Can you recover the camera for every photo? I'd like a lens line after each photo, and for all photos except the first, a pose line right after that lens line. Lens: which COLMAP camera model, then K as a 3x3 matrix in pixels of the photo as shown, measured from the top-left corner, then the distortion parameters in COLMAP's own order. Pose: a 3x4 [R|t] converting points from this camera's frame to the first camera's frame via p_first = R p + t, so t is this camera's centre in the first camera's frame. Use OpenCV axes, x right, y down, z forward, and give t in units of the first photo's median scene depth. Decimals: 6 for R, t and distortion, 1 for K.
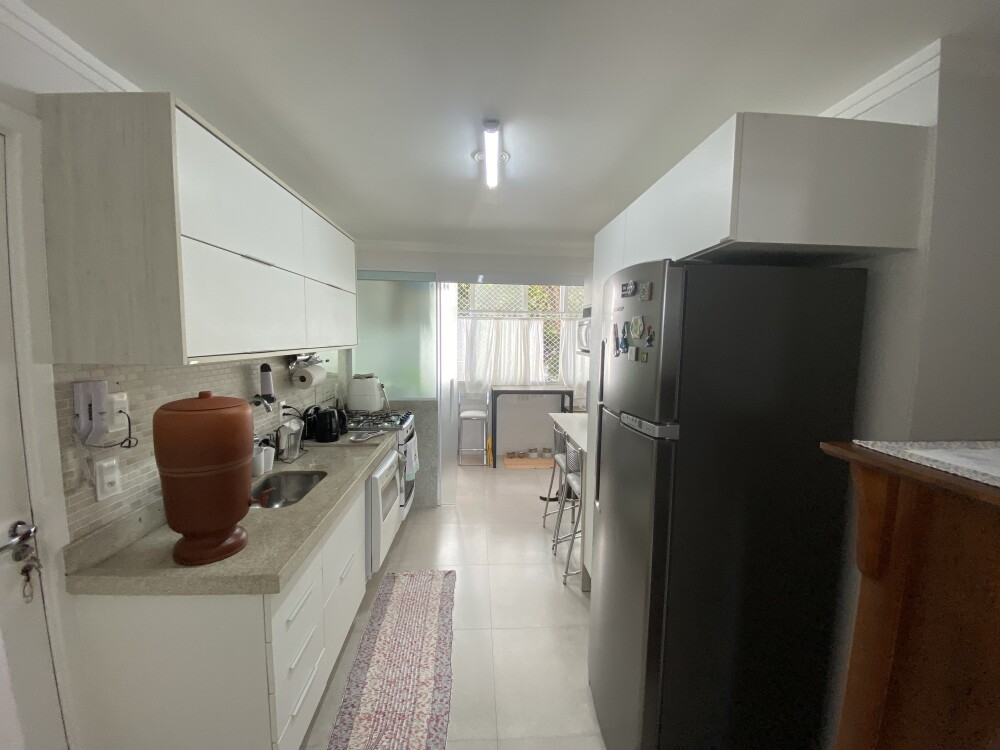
lens RADIAL K [[406.6, 0, 500.0], [0, 406.6, 375.0], [0, 0, 1]] dist [0.024819, -0.023560]
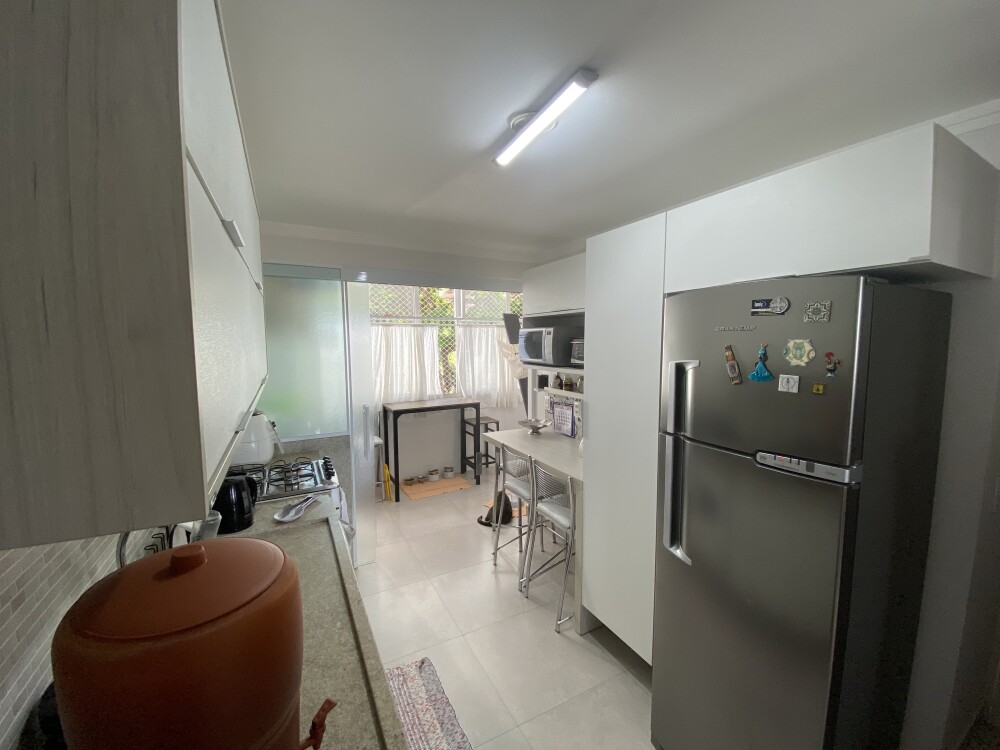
lens RADIAL K [[406.6, 0, 500.0], [0, 406.6, 375.0], [0, 0, 1]] dist [0.024819, -0.023560]
pose [[0.907282, -0.057256, 0.416607, -0.157921], [0.057699, 0.998267, 0.011540, -0.031828], [-0.416546, 0.013567, 0.909013, 0.133210]]
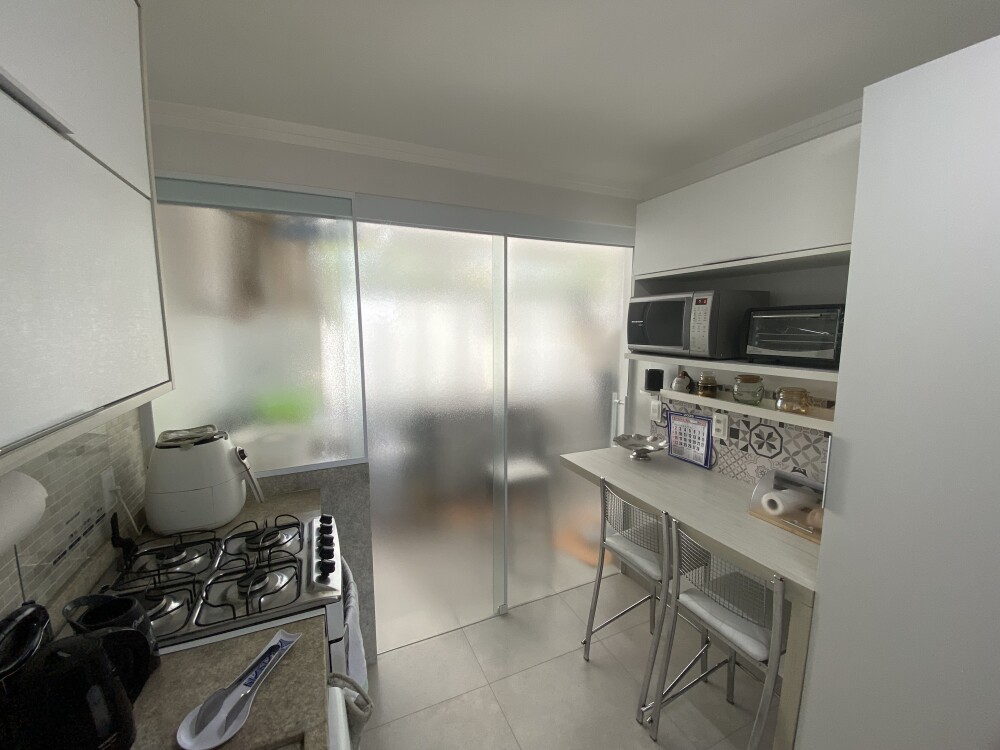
lens RADIAL K [[406.6, 0, 500.0], [0, 406.6, 375.0], [0, 0, 1]] dist [0.024819, -0.023560]
pose [[0.928543, -0.068515, 0.364847, -0.133326], [0.054601, 0.997338, 0.048331, -0.044998], [-0.367187, -0.024957, 0.929812, 0.355664]]
